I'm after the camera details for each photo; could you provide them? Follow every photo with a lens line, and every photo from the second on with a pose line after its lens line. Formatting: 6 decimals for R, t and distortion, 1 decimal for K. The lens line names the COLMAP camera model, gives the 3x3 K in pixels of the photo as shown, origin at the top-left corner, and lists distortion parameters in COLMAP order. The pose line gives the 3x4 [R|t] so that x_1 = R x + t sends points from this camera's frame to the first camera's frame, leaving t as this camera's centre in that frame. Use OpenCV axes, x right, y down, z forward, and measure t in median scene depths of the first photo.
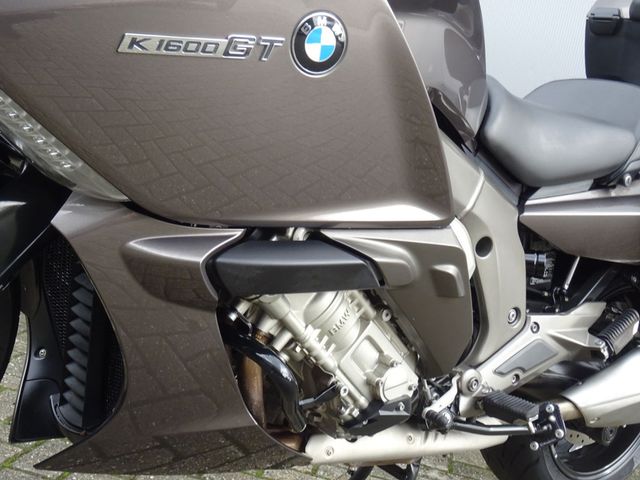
lens RADIAL K [[925.0, 0, 320.0], [0, 925.0, 240.0], [0, 0, 1]] dist [-0.027887, -0.055242]
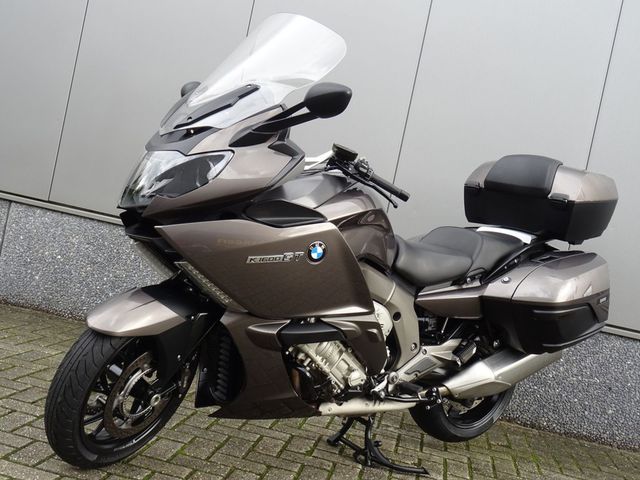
lens RADIAL K [[822.2, 0, 320.0], [0, 822.2, 240.0], [0, 0, 1]] dist [0.006367, 0.001025]
pose [[0.999026, -0.031779, -0.030613, 0.067752], [0.030817, 0.999032, -0.031383, -0.138336], [0.031581, 0.030409, 0.999038, -1.140221]]
